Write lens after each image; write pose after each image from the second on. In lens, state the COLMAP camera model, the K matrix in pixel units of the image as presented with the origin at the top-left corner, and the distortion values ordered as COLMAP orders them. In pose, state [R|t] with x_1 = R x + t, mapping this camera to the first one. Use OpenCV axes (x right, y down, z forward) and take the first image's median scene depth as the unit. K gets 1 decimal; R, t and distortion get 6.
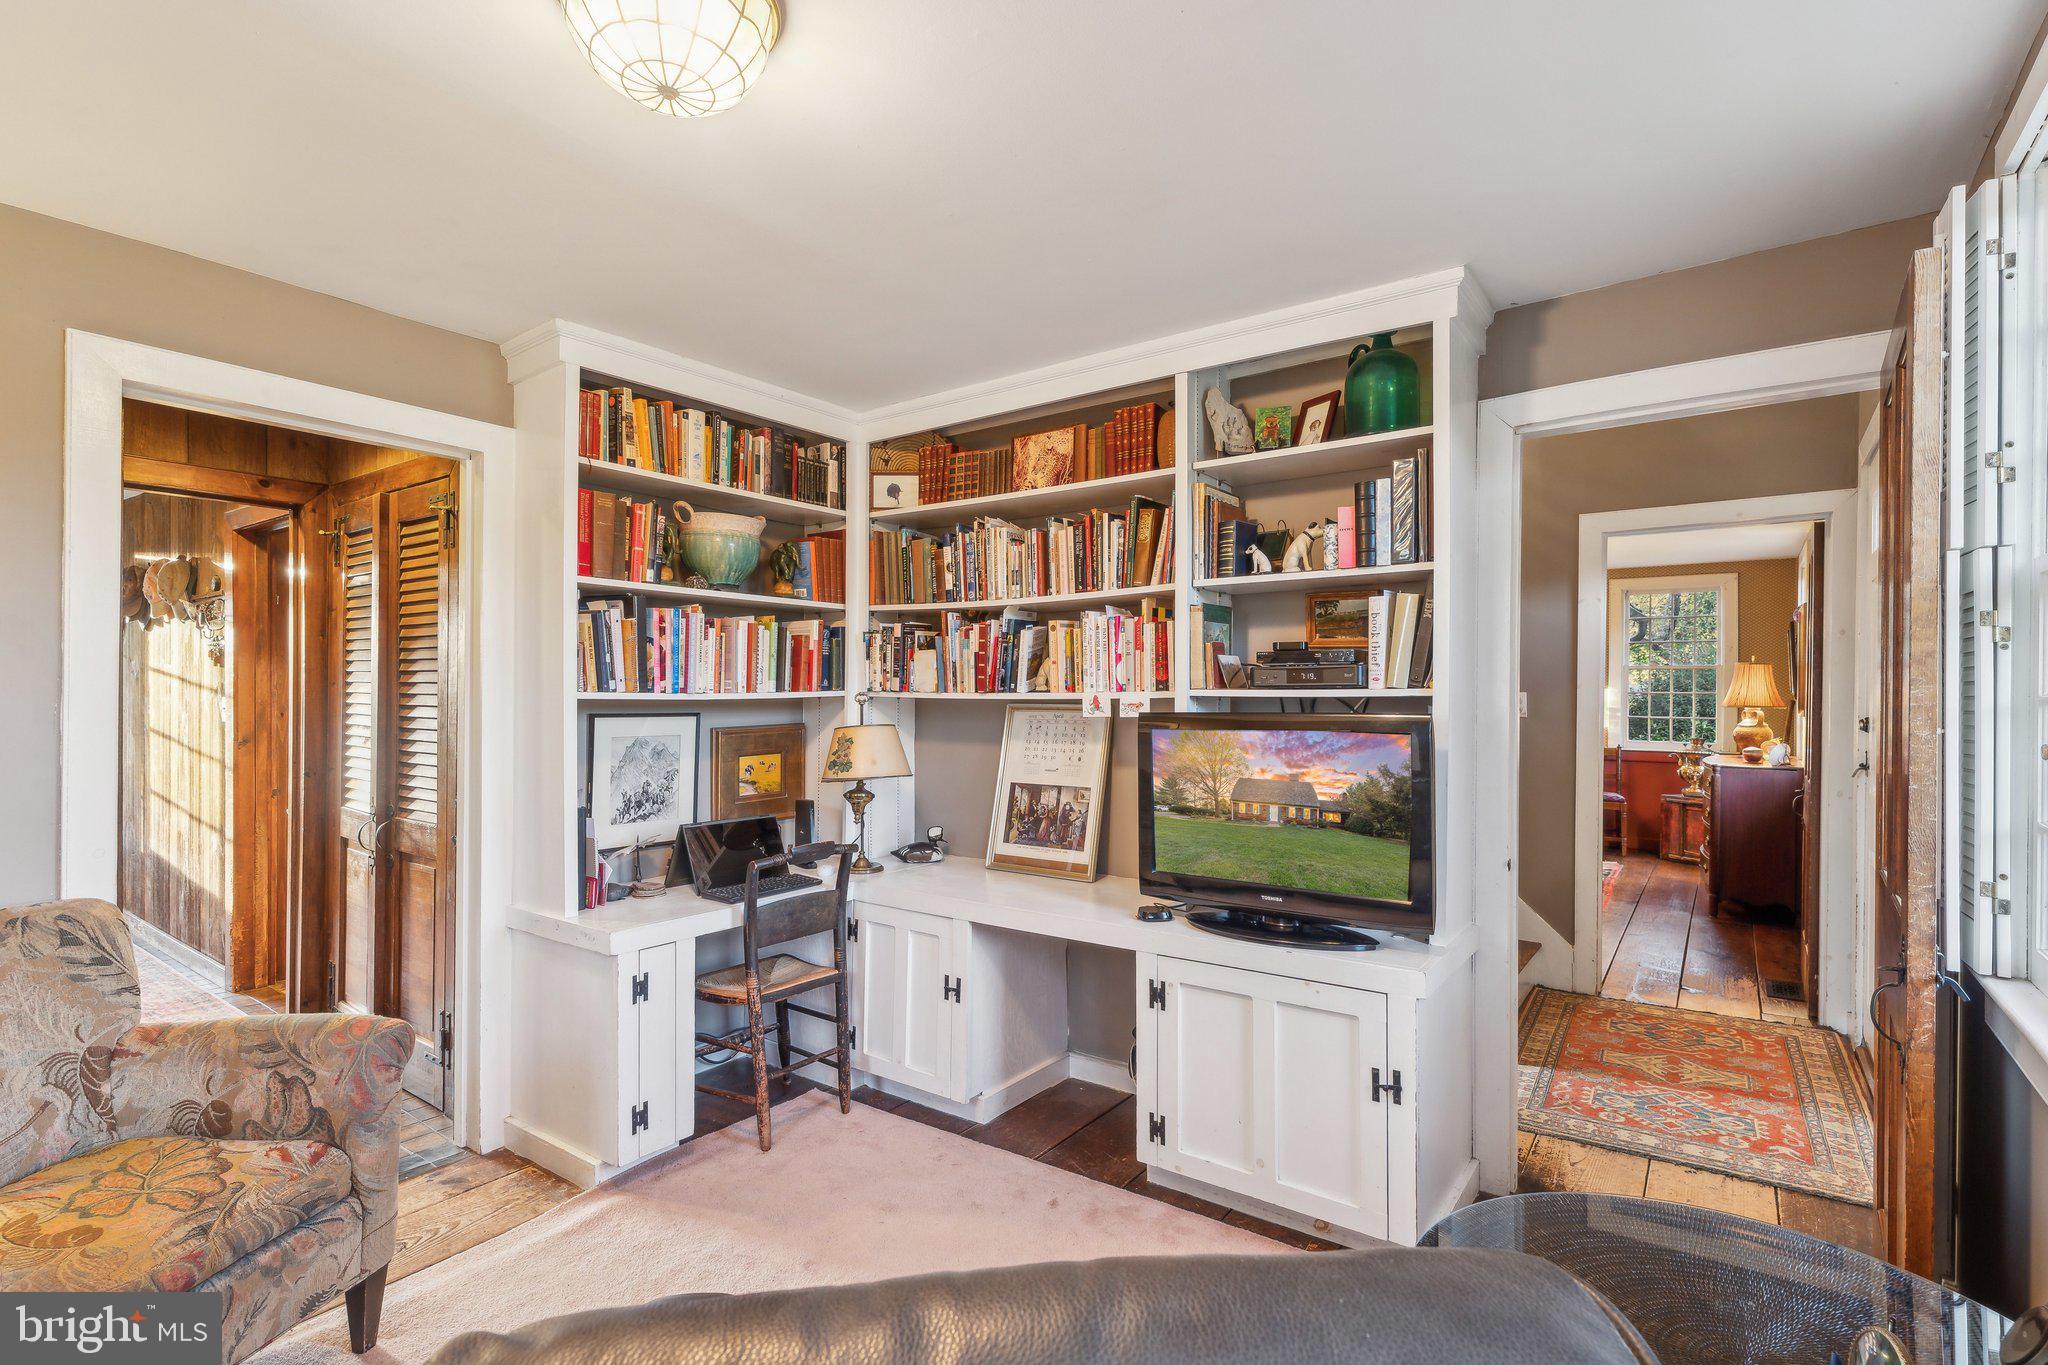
lens RADIAL K [[957.8, 0, 1026.2], [0, 957.8, 689.2], [0, 0, 1]] dist [0.001171, 0.000194]
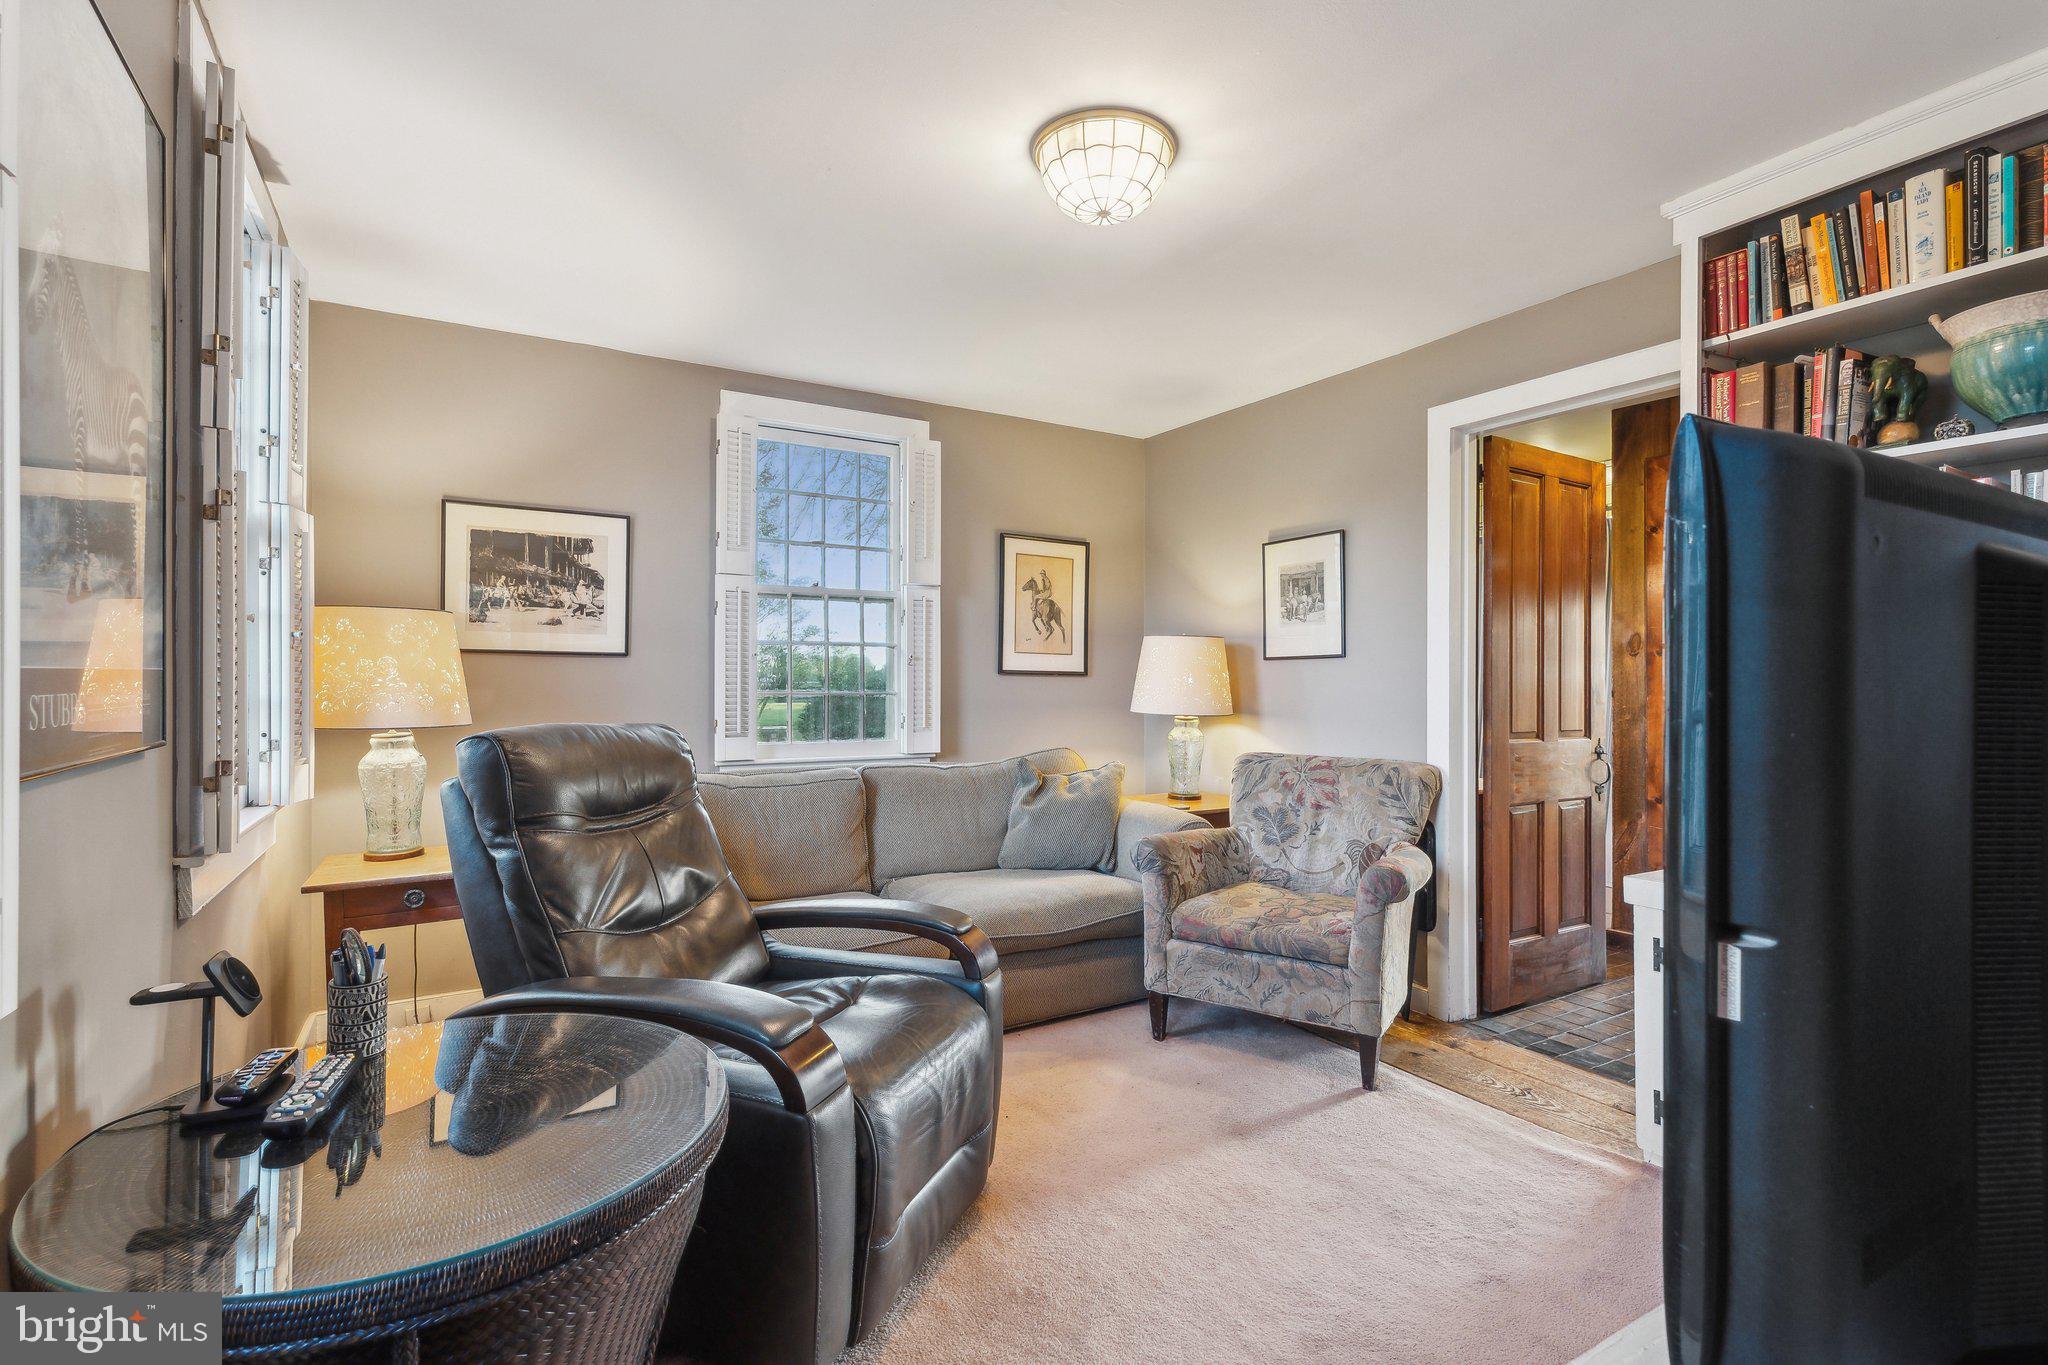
lens RADIAL K [[957.8, 0, 1026.2], [0, 957.8, 689.2], [0, 0, 1]] dist [0.001171, 0.000194]
pose [[-0.381056, -0.003800, -0.924544, 0.539260], [-0.002793, 0.999992, -0.002959, 0.074122], [0.924548, 0.001454, -0.381064, 0.723545]]
